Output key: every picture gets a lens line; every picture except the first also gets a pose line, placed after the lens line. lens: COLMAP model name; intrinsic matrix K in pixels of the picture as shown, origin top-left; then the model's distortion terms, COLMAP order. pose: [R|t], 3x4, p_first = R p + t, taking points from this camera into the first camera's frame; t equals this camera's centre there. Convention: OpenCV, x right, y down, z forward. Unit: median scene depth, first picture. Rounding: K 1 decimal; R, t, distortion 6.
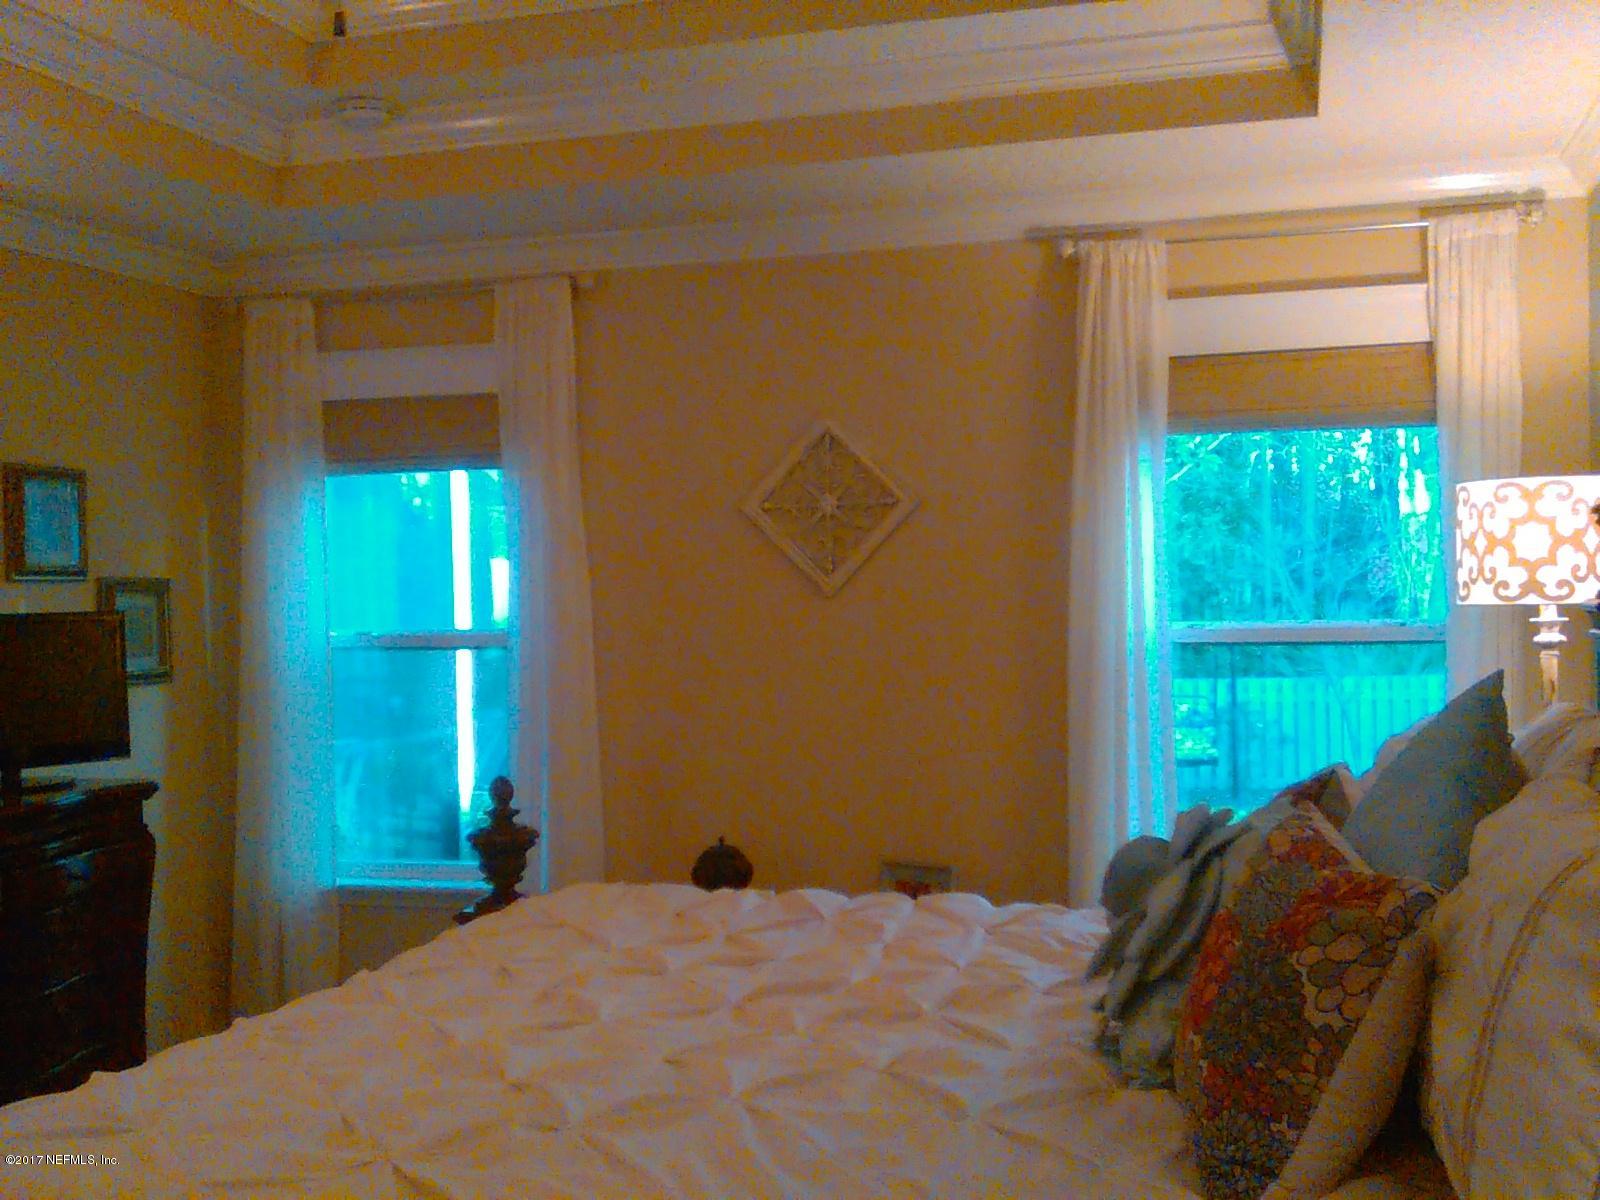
lens RADIAL K [[1676.1, 0, 801.0], [0, 1676.1, 640.0], [0, 0, 1]] dist [0.233536, -0.758994]
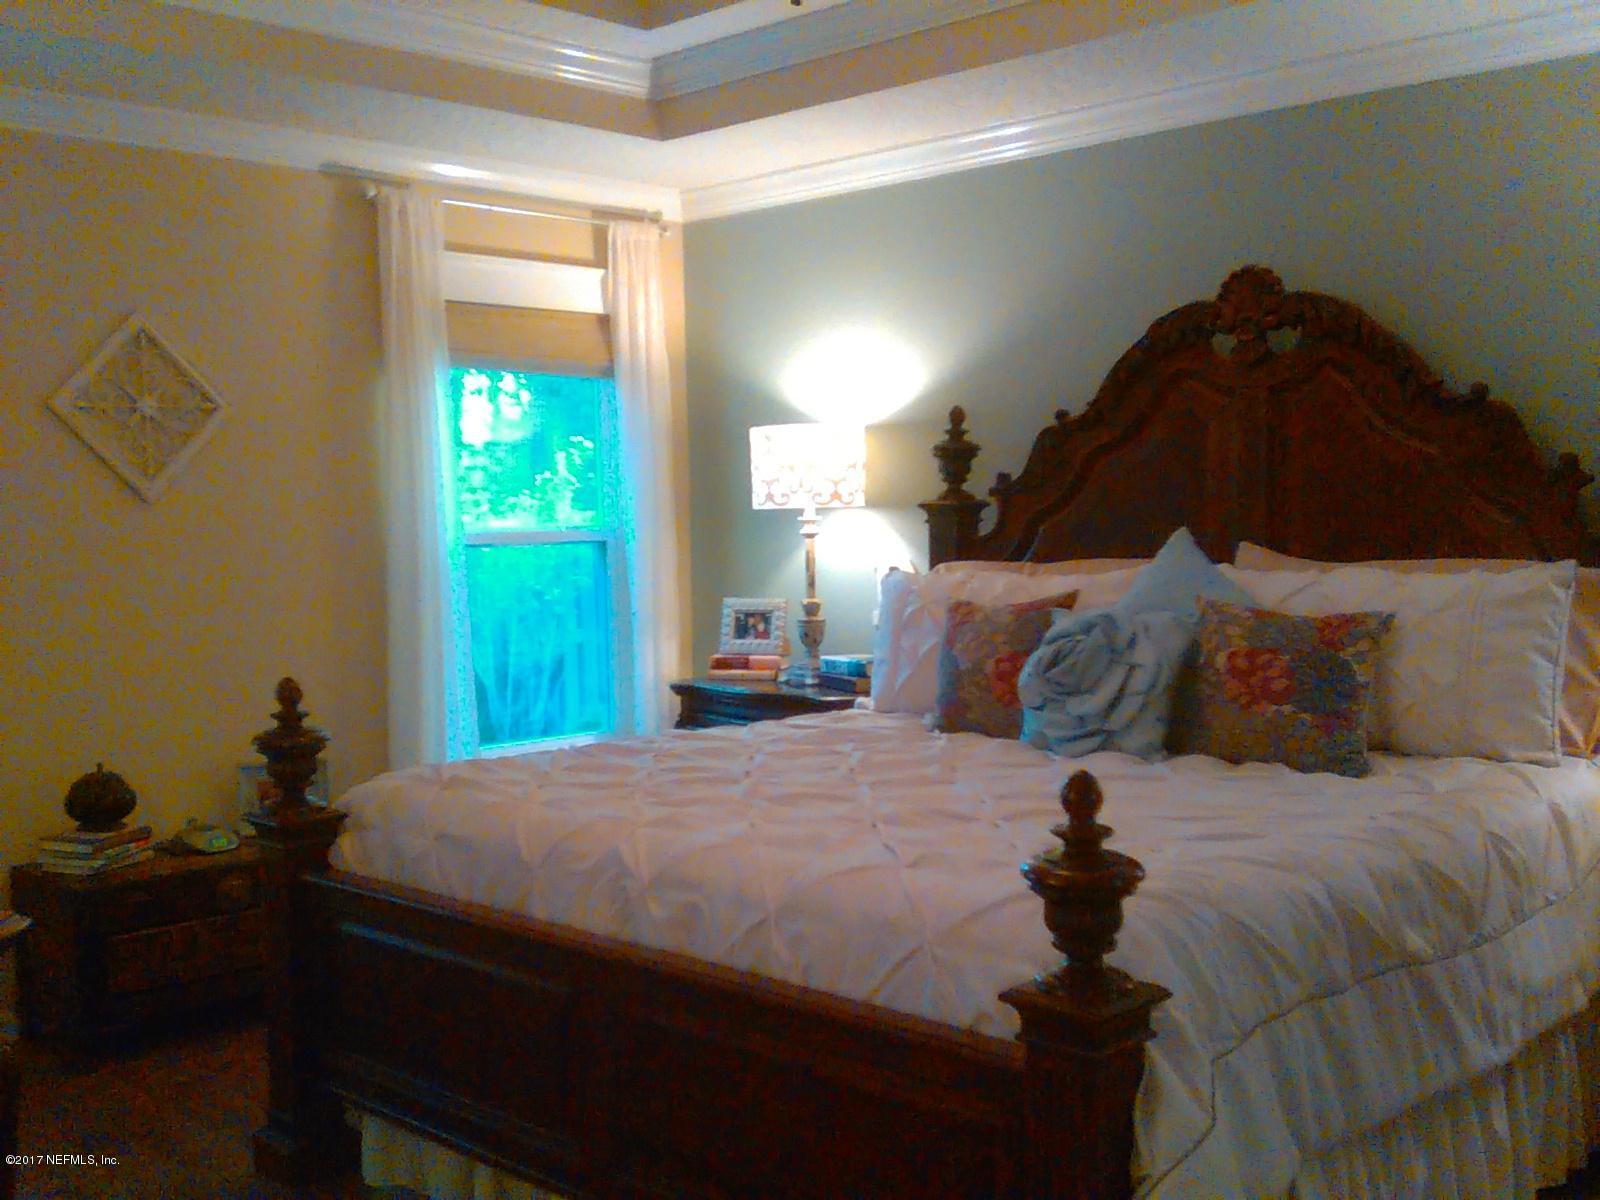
lens RADIAL K [[1676.1, 0, 801.0], [0, 1676.1, 640.0], [0, 0, 1]] dist [0.233536, -0.758994]
pose [[0.464005, -0.063852, 0.883528, -0.721466], [0.032431, 0.997955, 0.055090, 0.011612], [-0.885239, 0.003091, 0.465127, 0.233508]]
